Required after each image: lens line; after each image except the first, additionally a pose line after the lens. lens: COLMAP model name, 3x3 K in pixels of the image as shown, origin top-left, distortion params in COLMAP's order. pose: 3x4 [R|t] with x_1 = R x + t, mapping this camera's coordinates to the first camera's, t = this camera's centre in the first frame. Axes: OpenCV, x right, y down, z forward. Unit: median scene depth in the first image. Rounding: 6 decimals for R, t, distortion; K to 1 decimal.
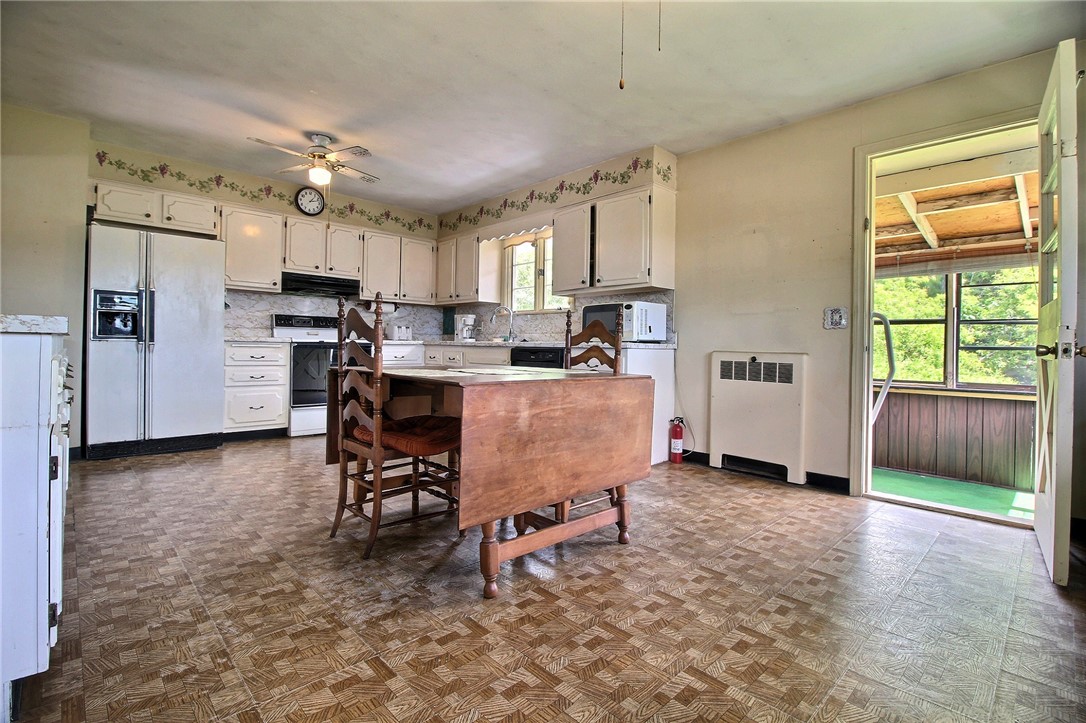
lens RADIAL K [[503.1, 0, 544.0], [0, 503.1, 351.7], [0, 0, 1]] dist [-0.008948, -0.000493]
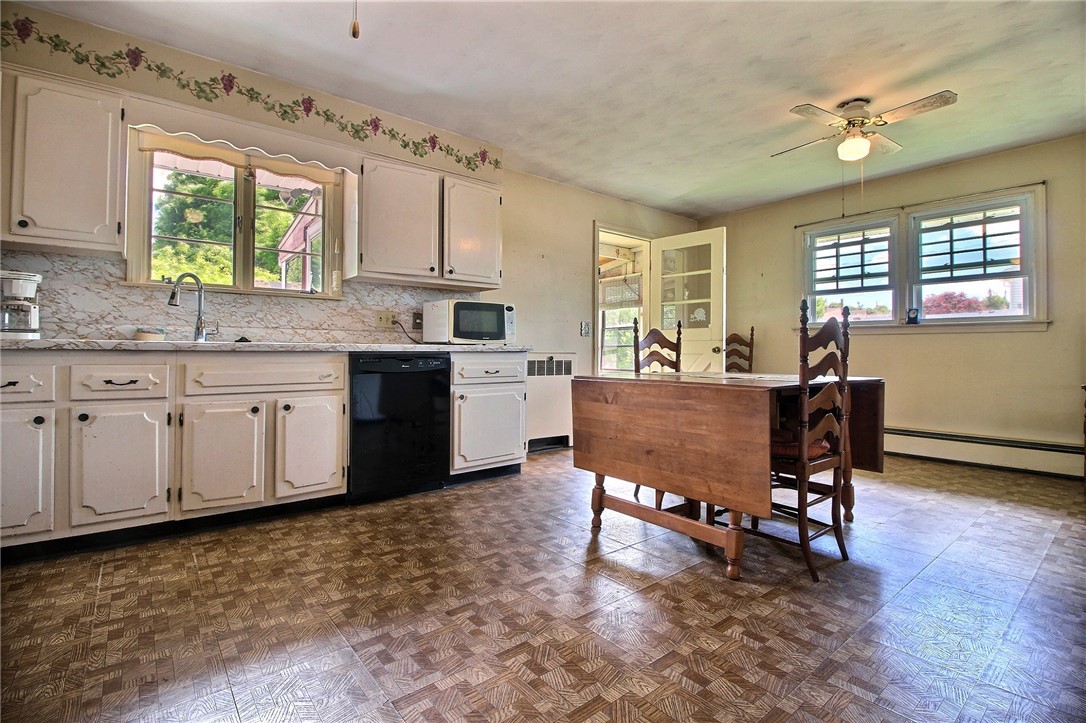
lens RADIAL K [[503.1, 0, 544.0], [0, 503.1, 354.5], [0, 0, 1]] dist [-0.008948, -0.000493]
pose [[0.084316, -0.024714, 0.996133, -0.828623], [0.004983, 0.999690, 0.024380, -0.025062], [-0.996427, 0.002908, 0.084413, 0.885676]]
